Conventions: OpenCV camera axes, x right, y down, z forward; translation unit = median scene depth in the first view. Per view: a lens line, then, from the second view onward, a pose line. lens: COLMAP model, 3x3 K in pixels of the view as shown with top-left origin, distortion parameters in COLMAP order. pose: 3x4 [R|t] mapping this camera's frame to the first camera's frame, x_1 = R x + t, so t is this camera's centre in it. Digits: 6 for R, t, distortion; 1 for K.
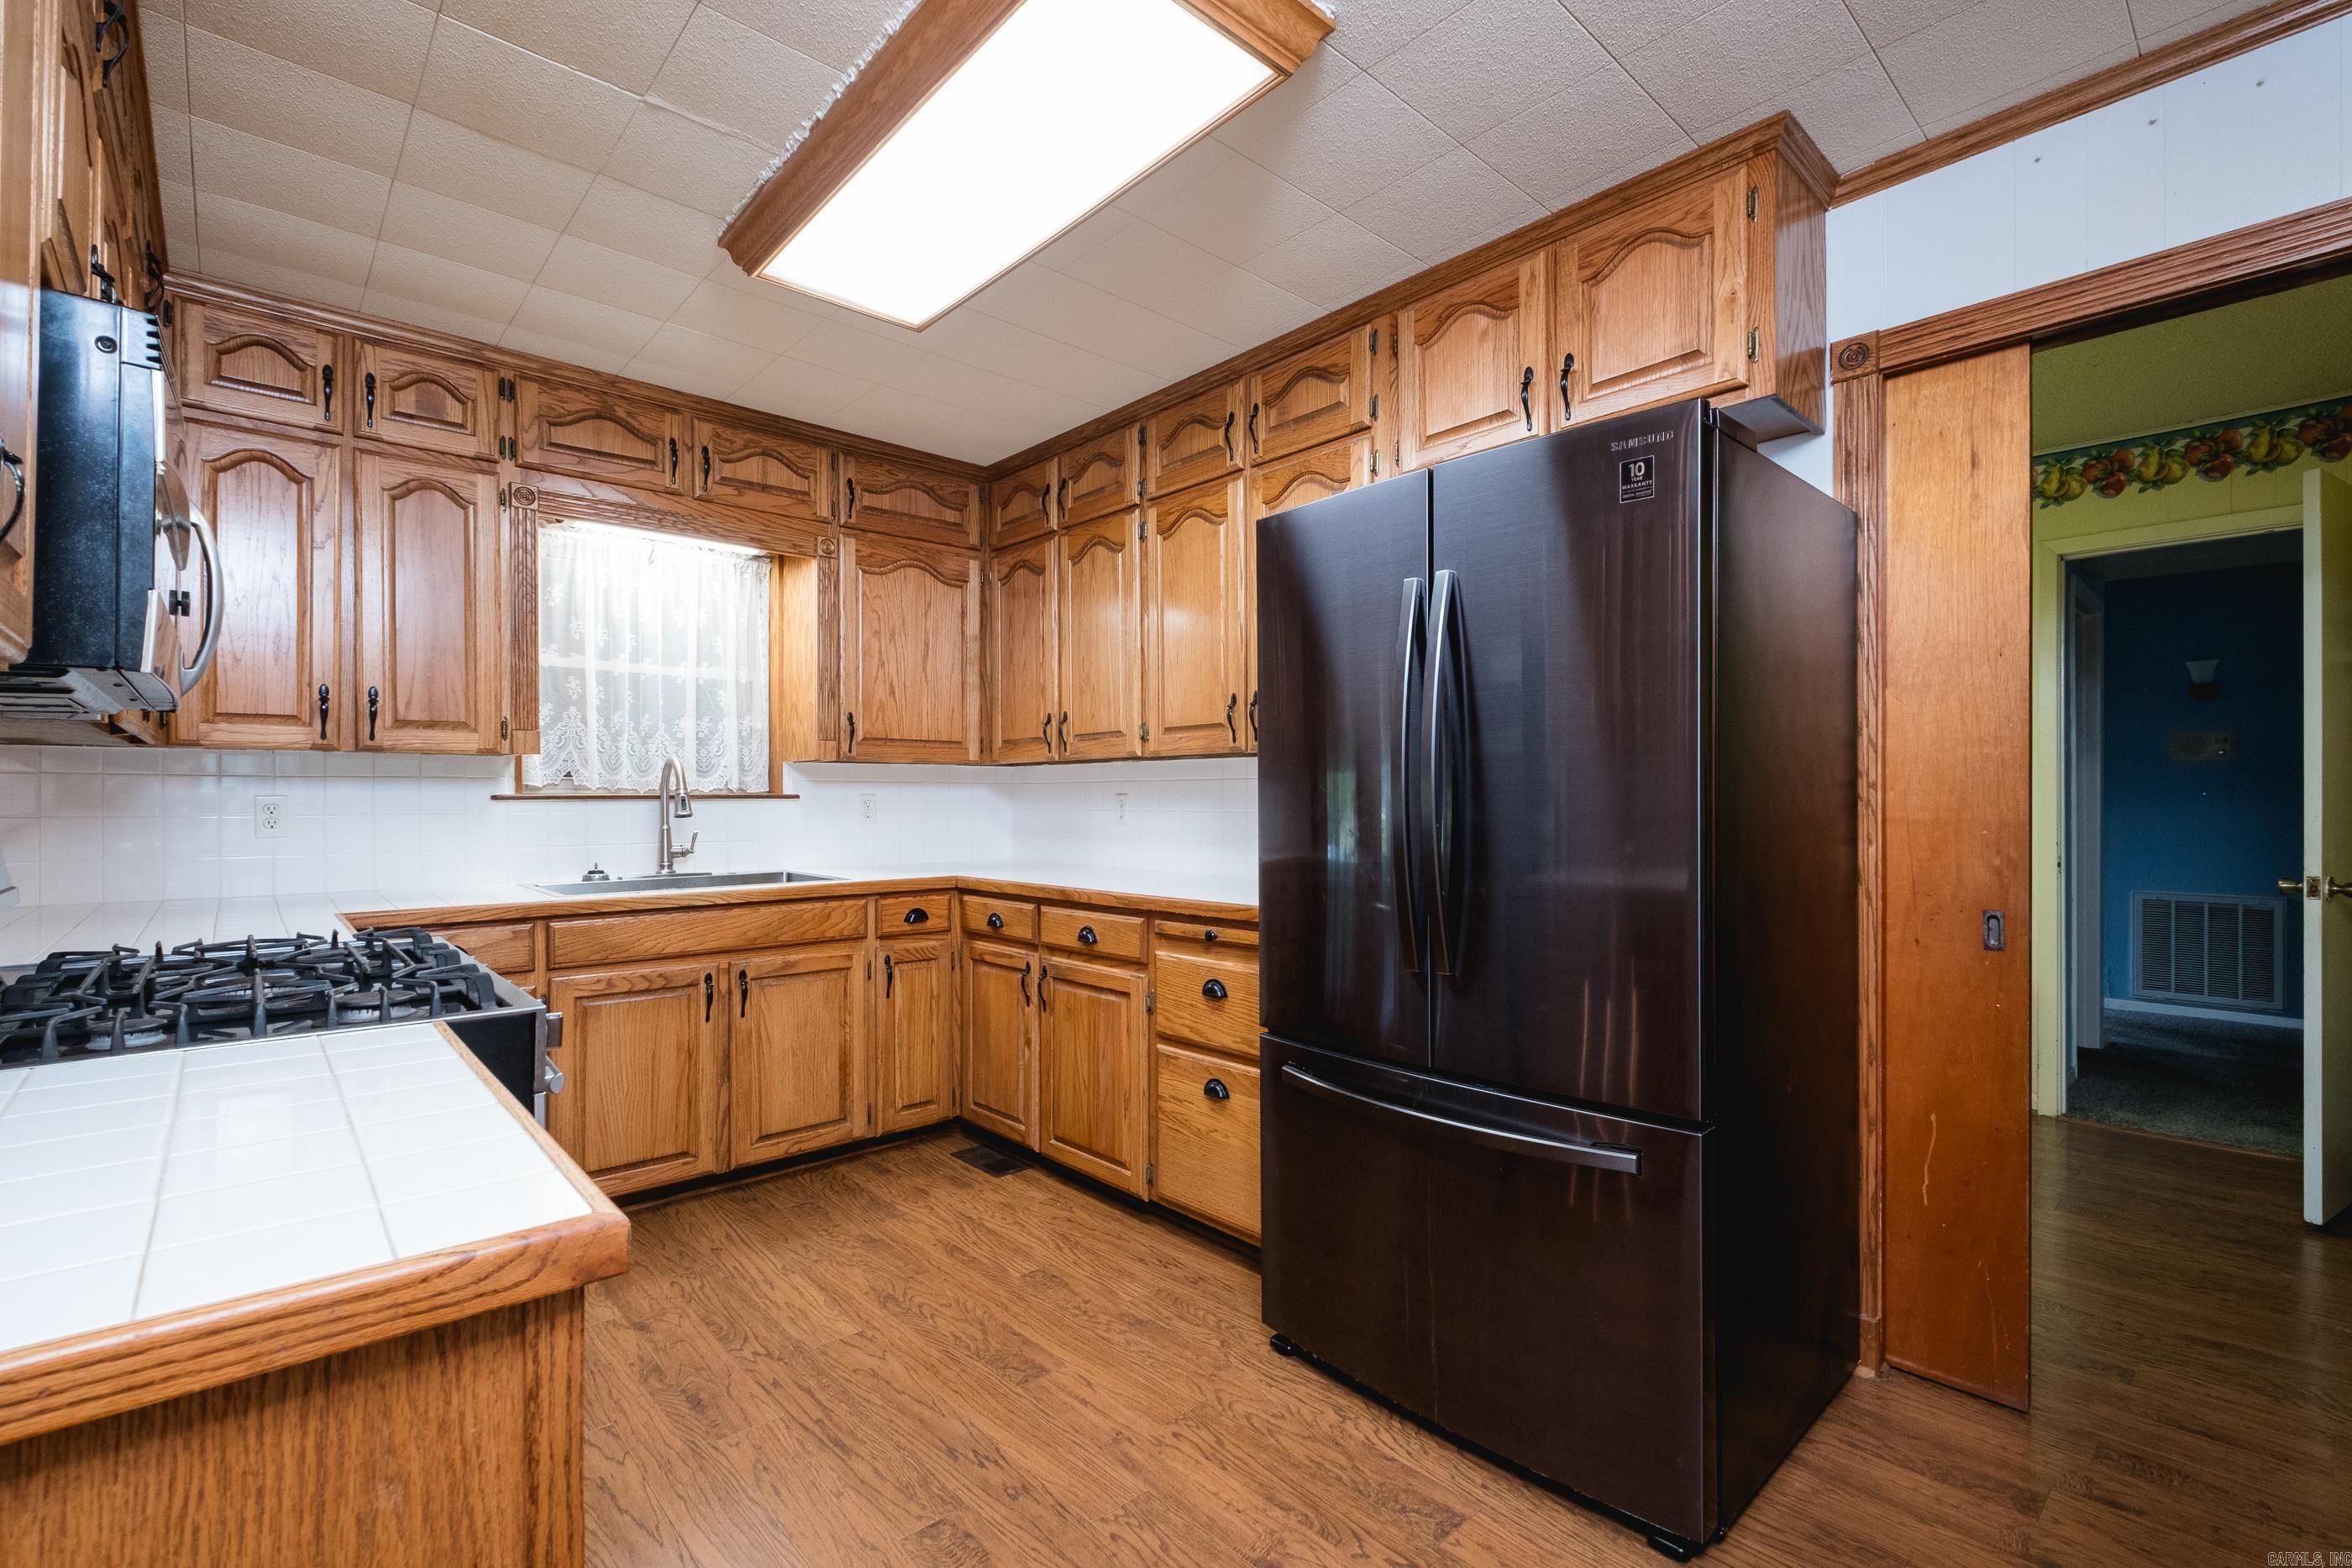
lens RADIAL K [[1036.2, 0, 1189.4], [0, 1036.2, 772.2], [0, 0, 1]] dist [0.019889, -0.011577]
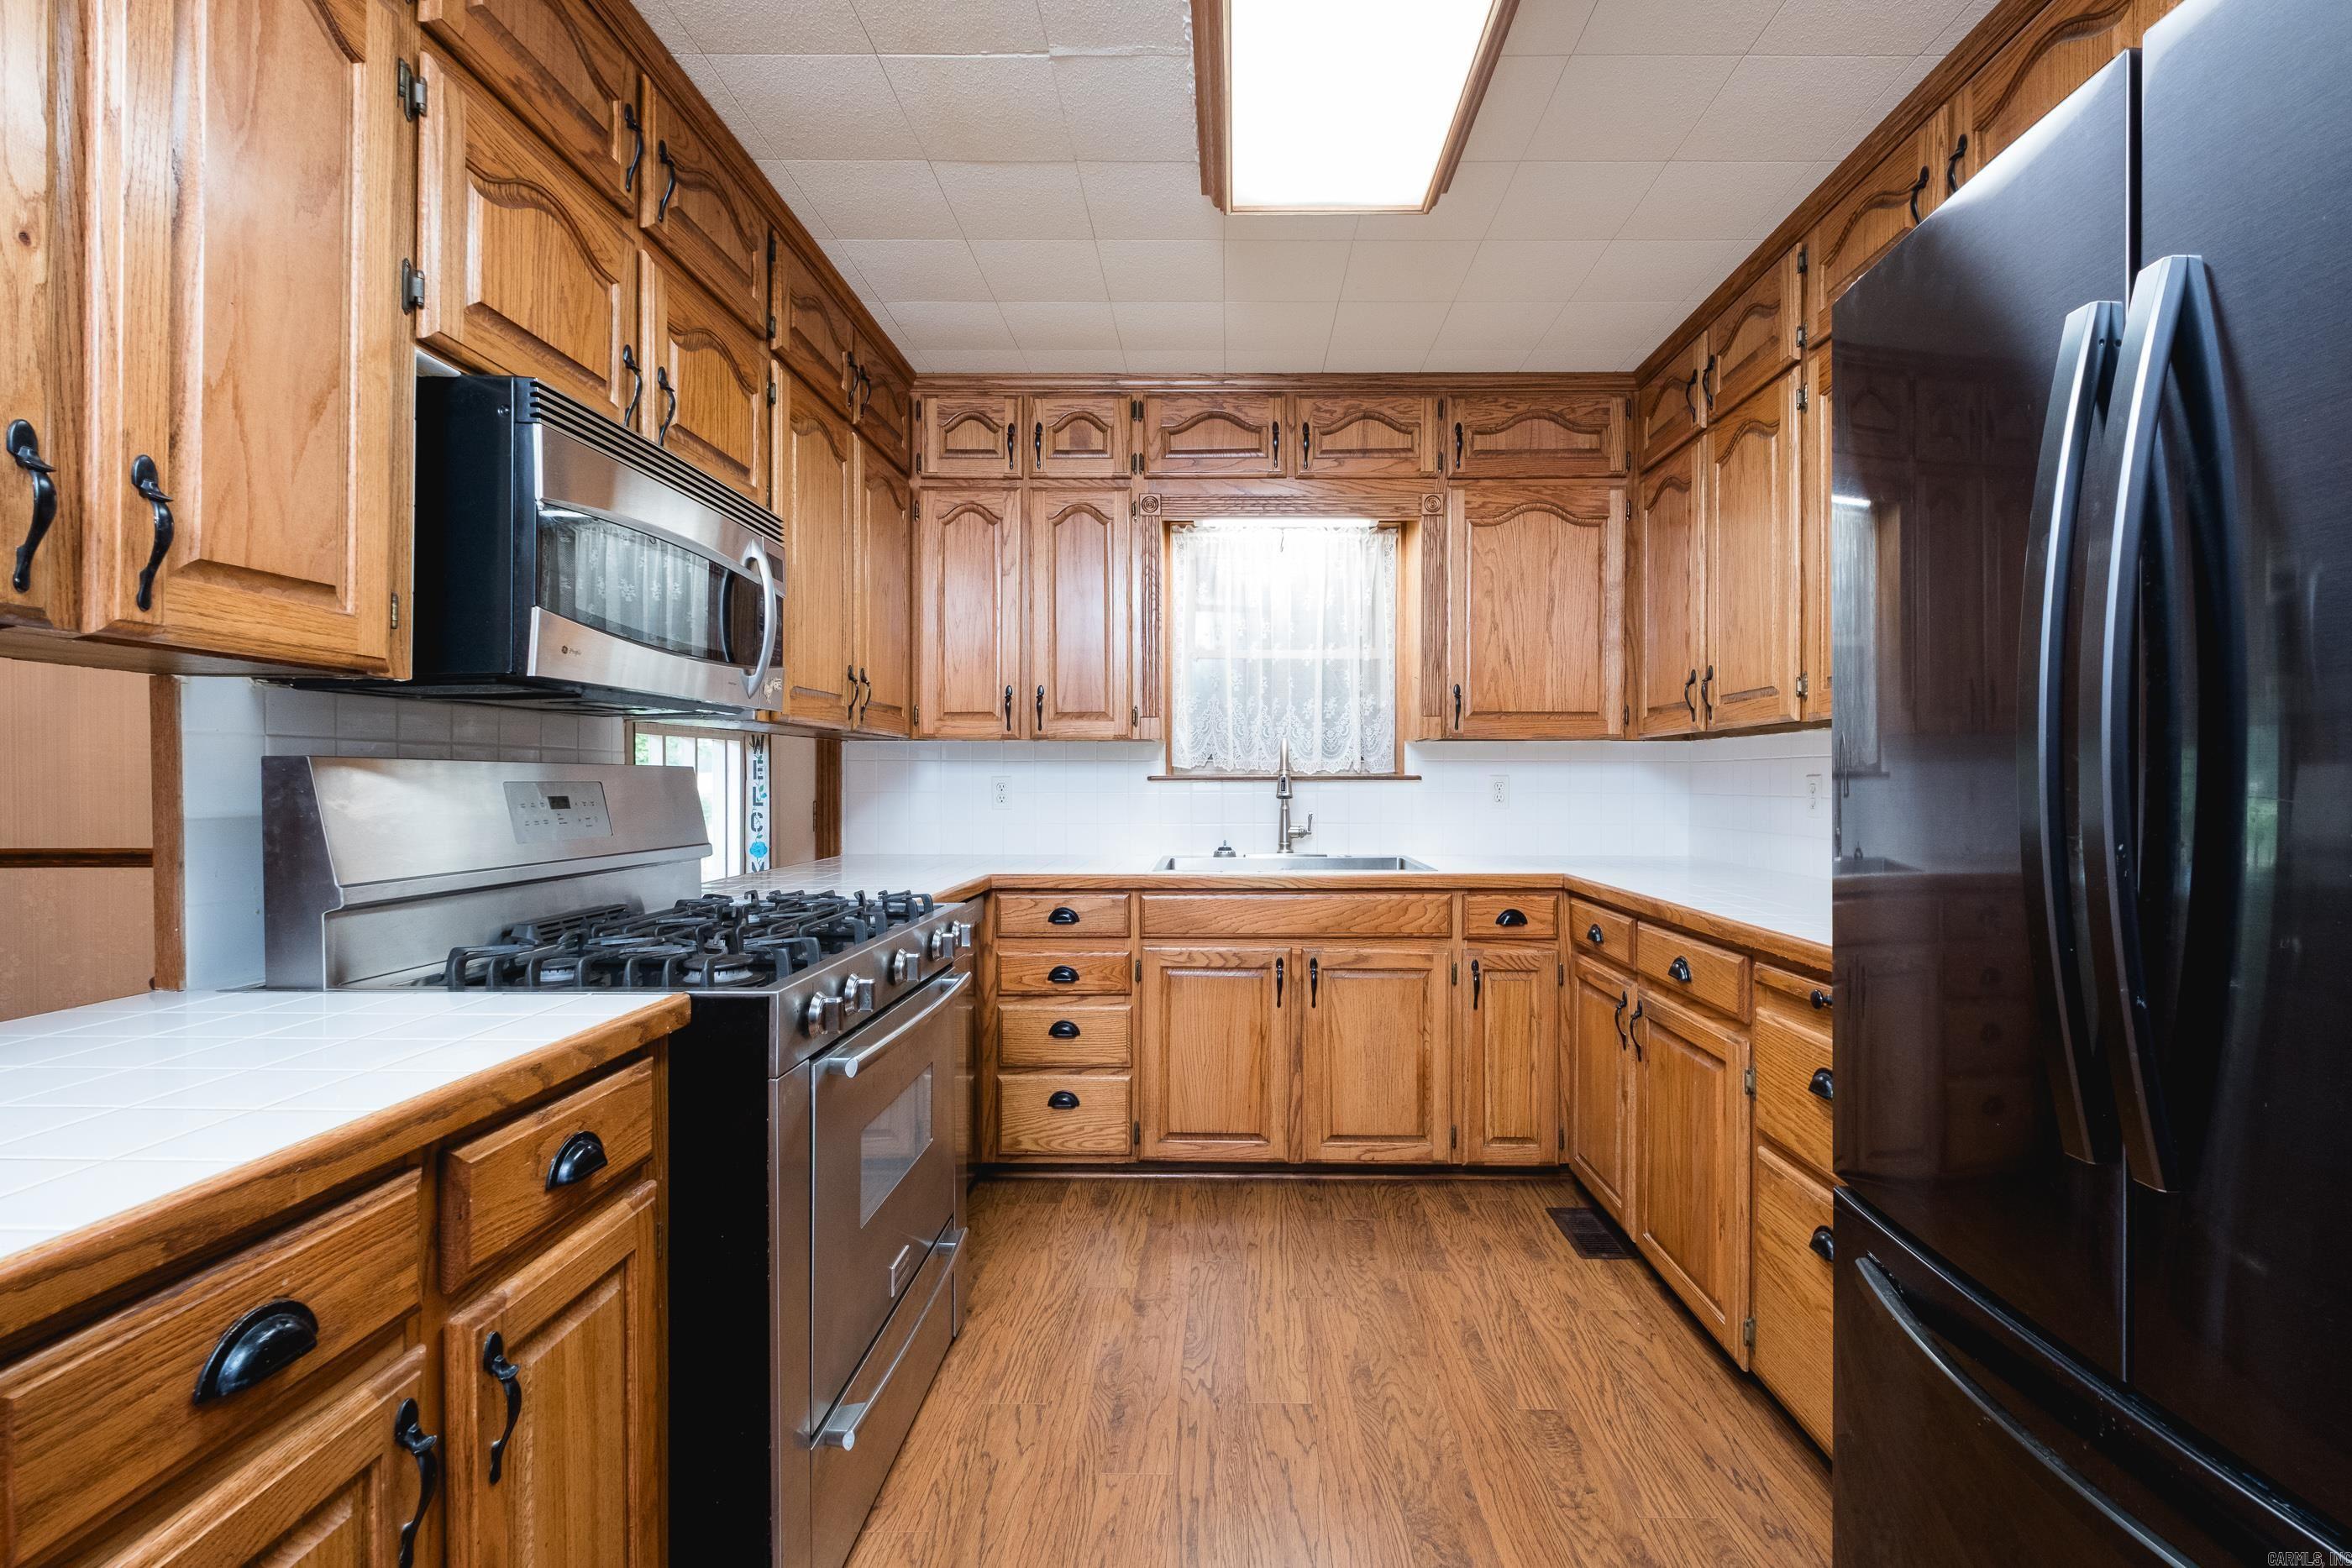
lens RADIAL K [[1036.2, 0, 1189.4], [0, 1036.2, 772.2], [0, 0, 1]] dist [0.019889, -0.011577]
pose [[0.737097, -0.002156, -0.675784, 0.125720], [0.014929, 0.999803, 0.013094, 0.003703], [0.675622, -0.019740, 0.736984, 0.205839]]
